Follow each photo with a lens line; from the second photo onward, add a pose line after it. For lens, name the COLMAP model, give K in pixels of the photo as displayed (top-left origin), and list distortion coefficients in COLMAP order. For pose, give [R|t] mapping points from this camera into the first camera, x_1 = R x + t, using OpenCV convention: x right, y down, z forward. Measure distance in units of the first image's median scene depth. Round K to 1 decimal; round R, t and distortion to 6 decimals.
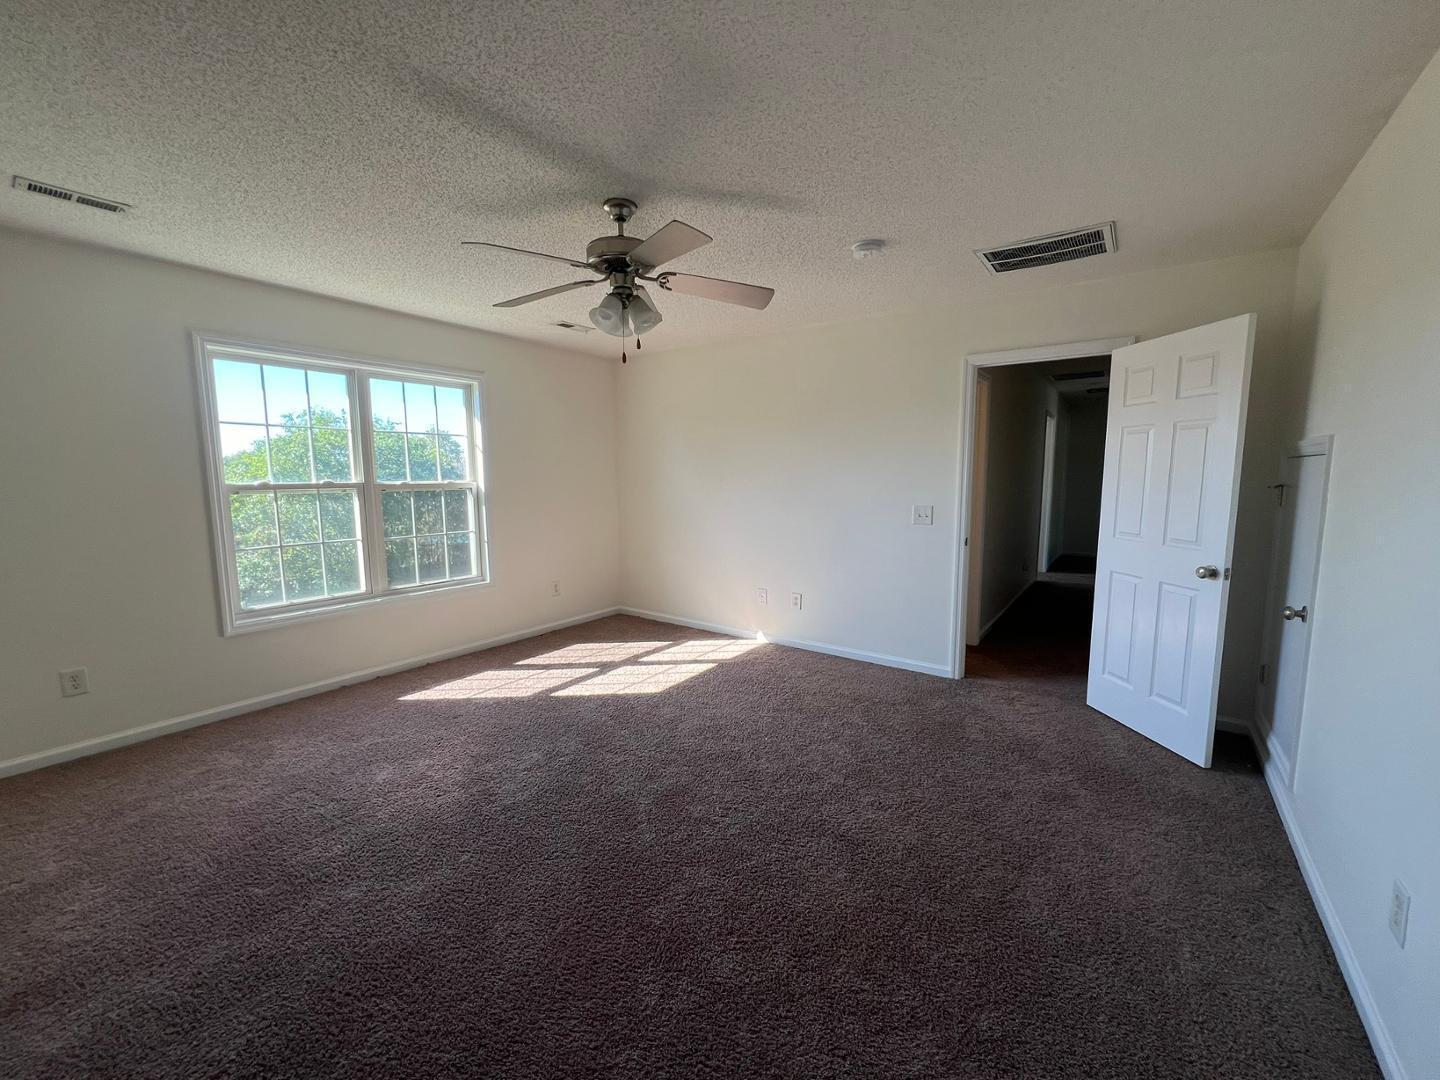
lens RADIAL K [[578.8, 0, 721.9], [0, 578.8, 541.6], [0, 0, 1]] dist [-0.002791, 0.001042]
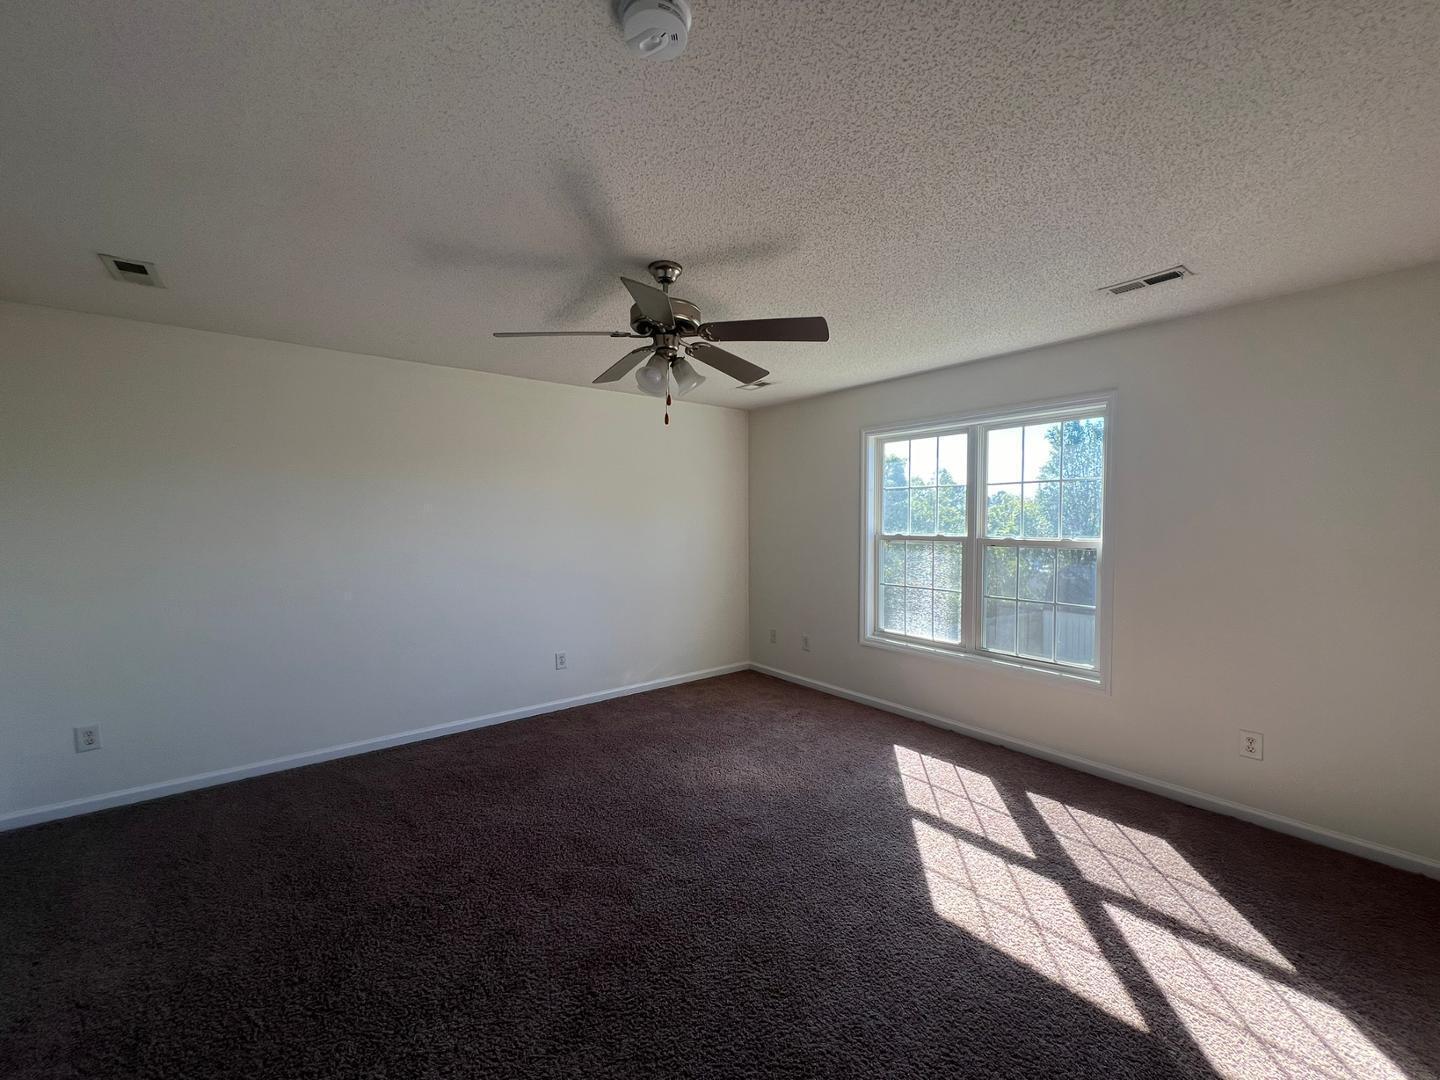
lens RADIAL K [[578.8, 0, 721.4], [0, 578.8, 539.1], [0, 0, 1]] dist [-0.002791, 0.001042]
pose [[-0.264110, 0.039368, -0.963689, 0.463752], [-0.109516, 0.991480, 0.070517, -0.121527], [0.958255, 0.124164, -0.257549, 0.845632]]
